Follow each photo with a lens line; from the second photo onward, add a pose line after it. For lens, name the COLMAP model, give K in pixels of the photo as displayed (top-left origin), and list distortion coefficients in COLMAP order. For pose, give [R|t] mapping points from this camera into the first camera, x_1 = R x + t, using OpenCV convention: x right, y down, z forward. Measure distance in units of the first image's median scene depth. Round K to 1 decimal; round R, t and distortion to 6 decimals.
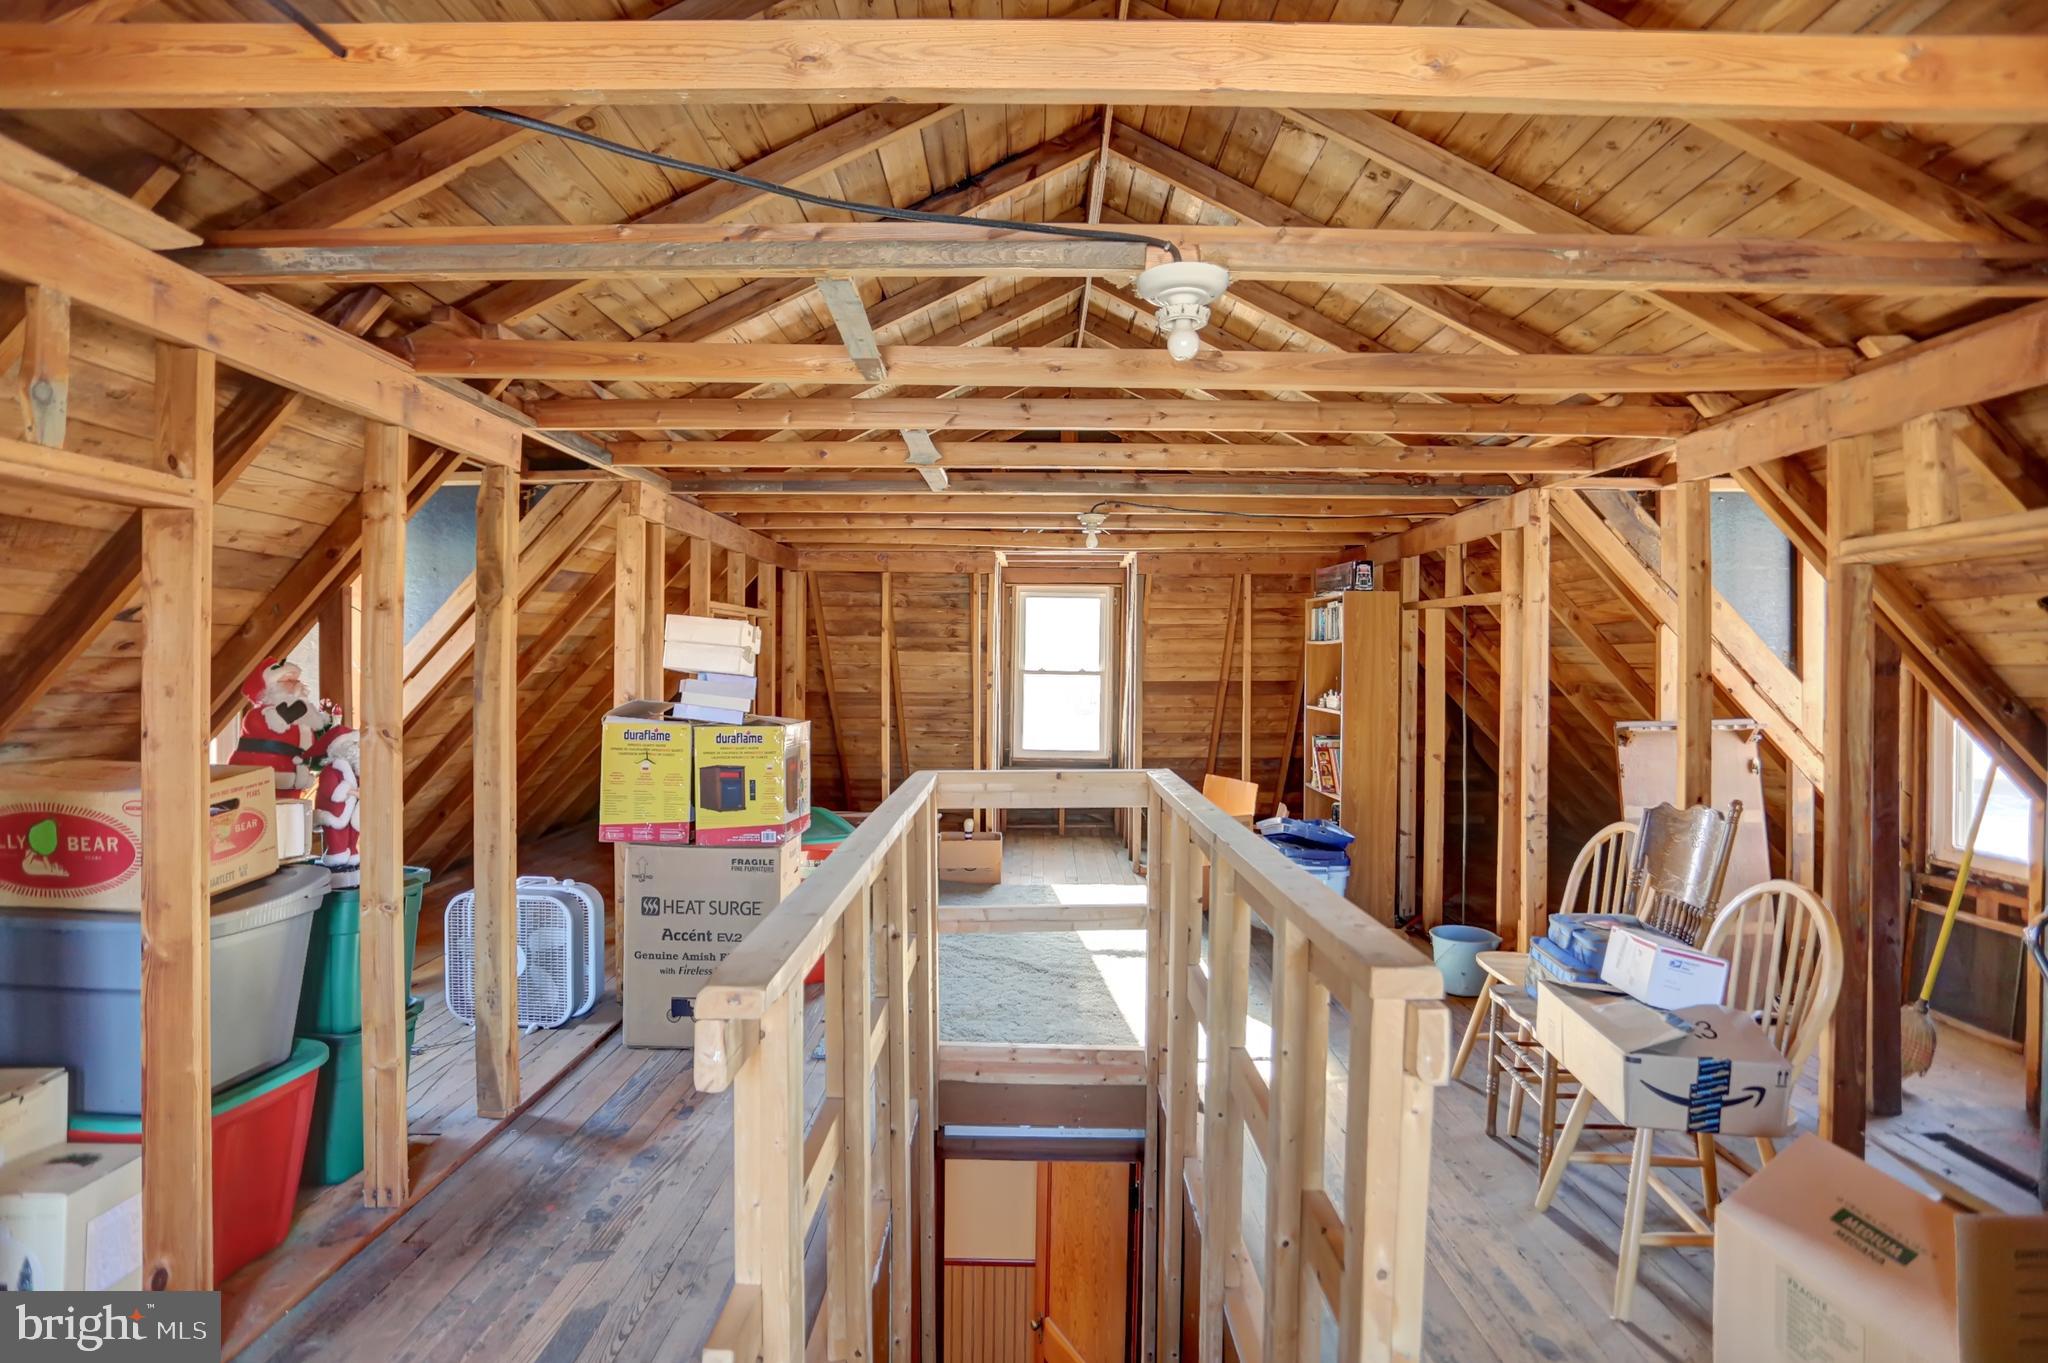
lens RADIAL K [[1013.7, 0, 1008.9], [0, 1013.7, 668.9], [0, 0, 1]] dist [-0.069026, 0.027970]
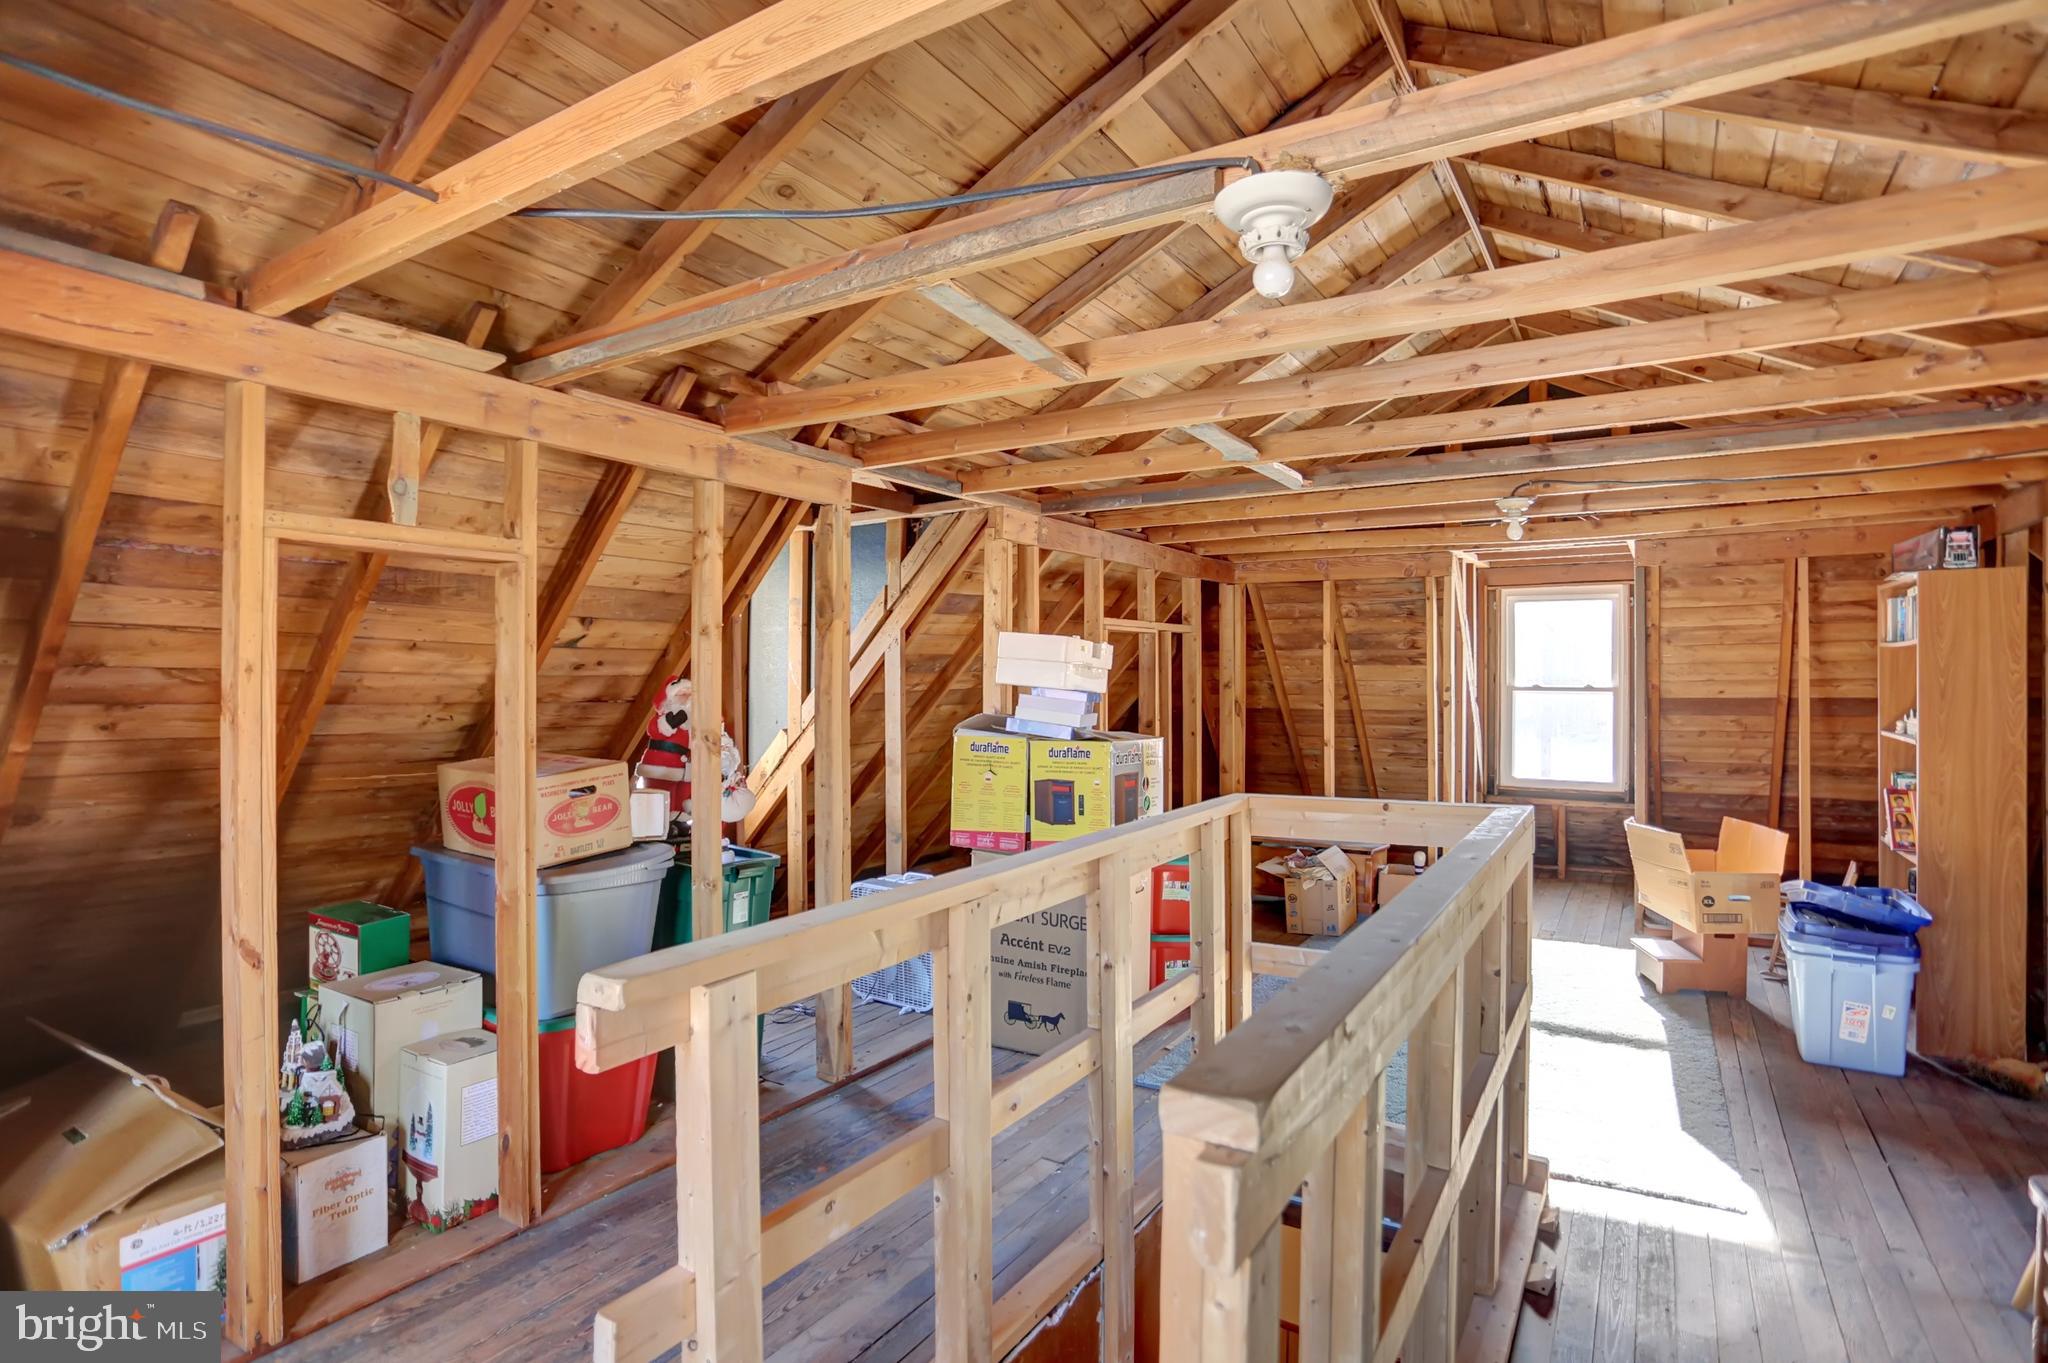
lens RADIAL K [[1013.7, 0, 1003.1], [0, 1013.7, 677.9], [0, 0, 1]] dist [-0.069026, 0.027970]
pose [[0.849370, -0.007521, -0.527744, 0.191574], [0.003274, 0.999954, -0.008981, 0.002620], [0.527788, 0.005901, 0.849356, 0.094935]]
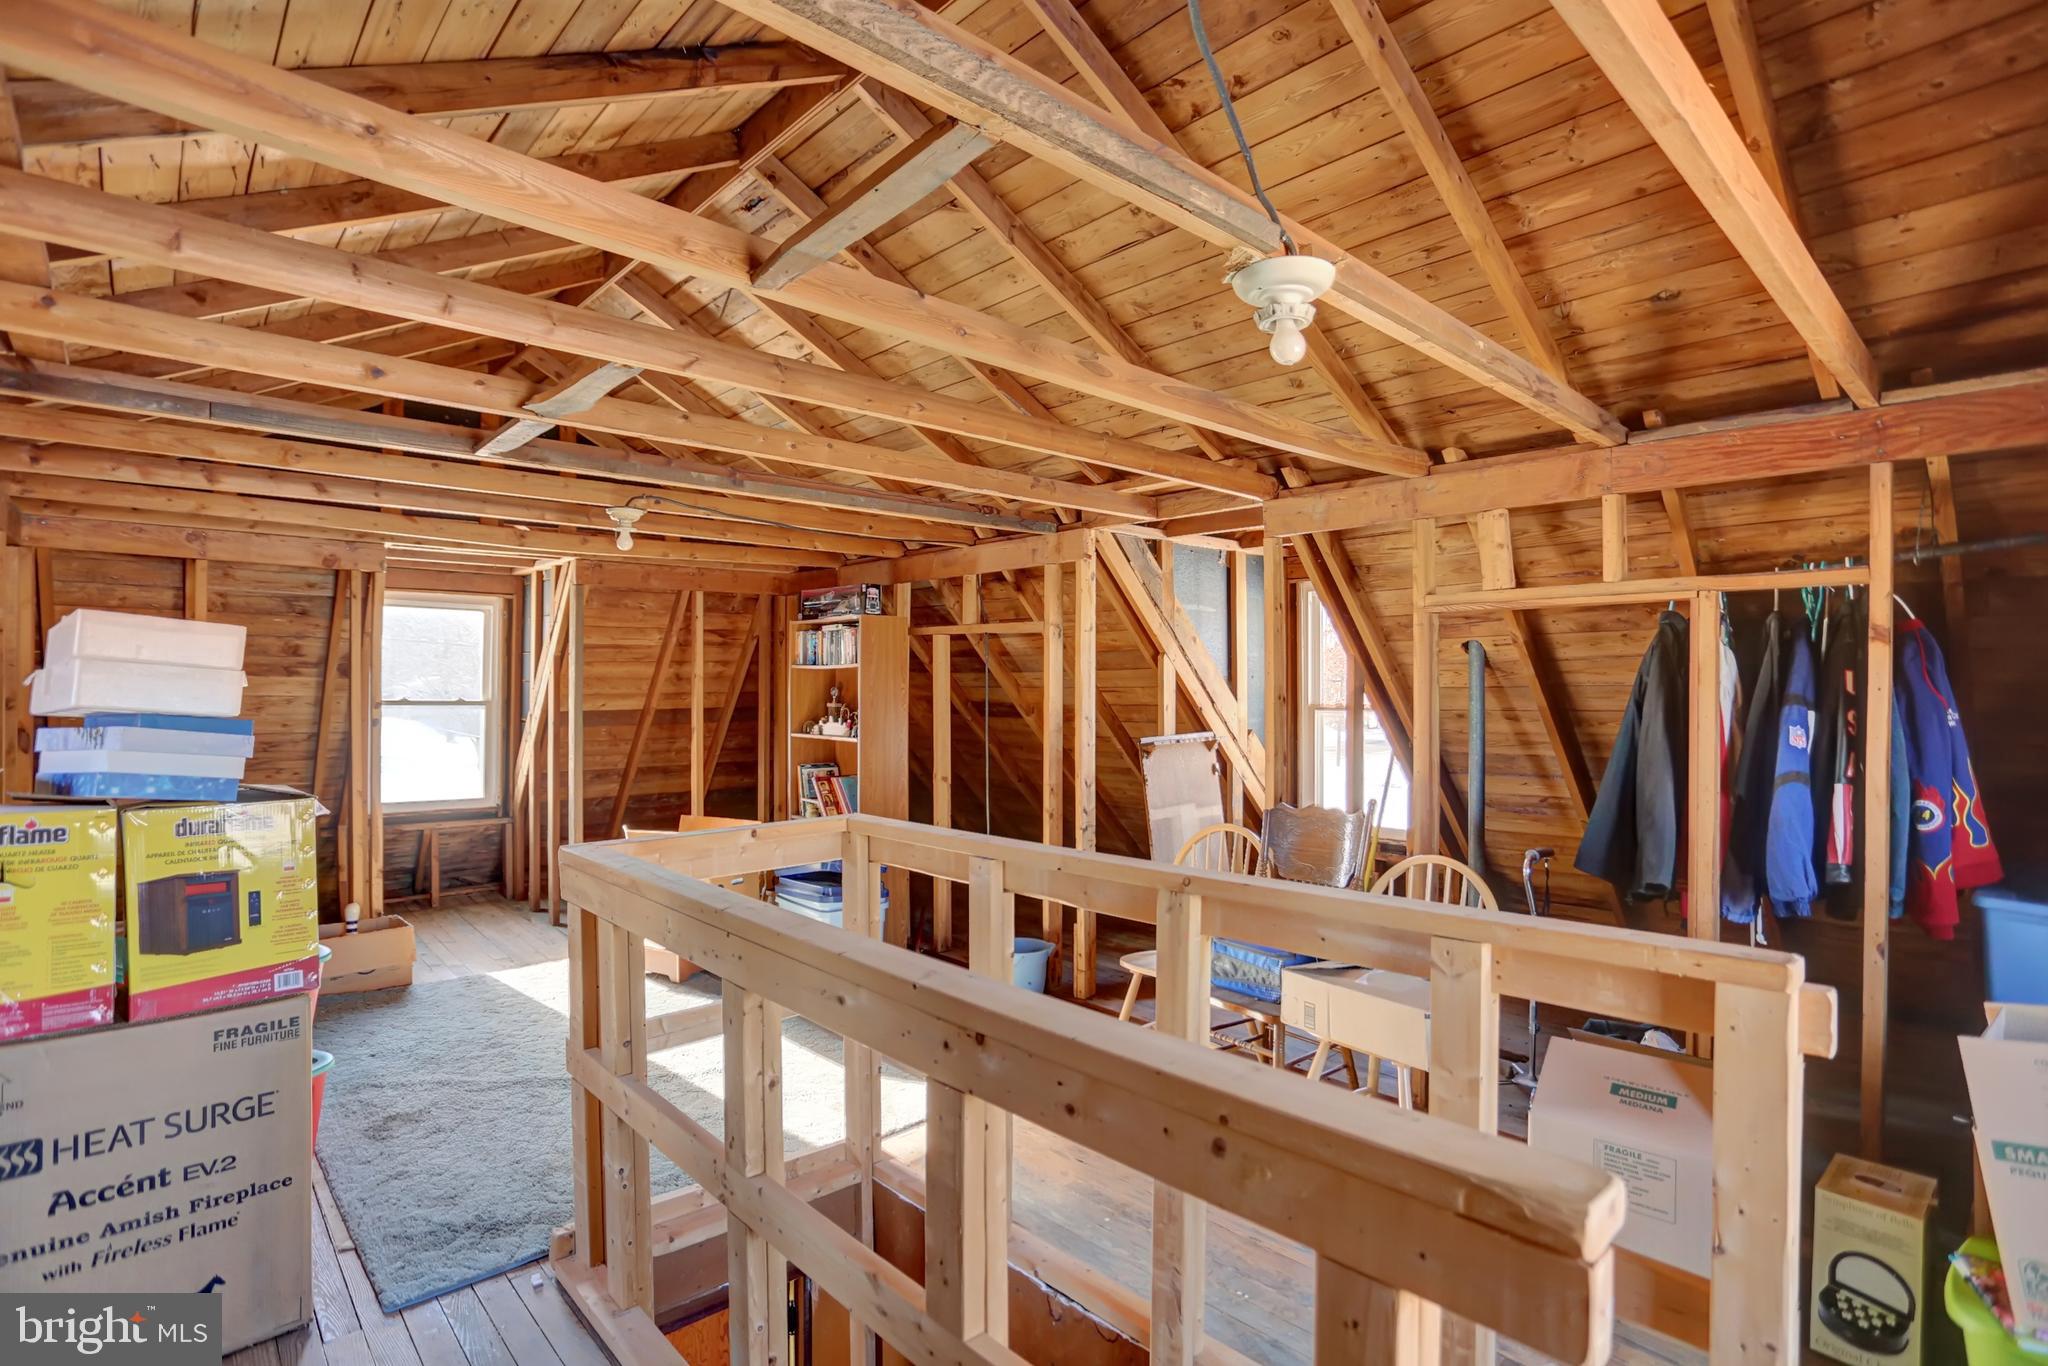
lens RADIAL K [[1013.7, 0, 1038.9], [0, 1013.7, 689.3], [0, 0, 1]] dist [-0.069026, 0.027970]
pose [[0.719772, -0.007593, 0.694170, -0.290779], [0.009975, 0.999950, 0.000595, -0.005113], [-0.694139, 0.006497, 0.719811, 0.232842]]
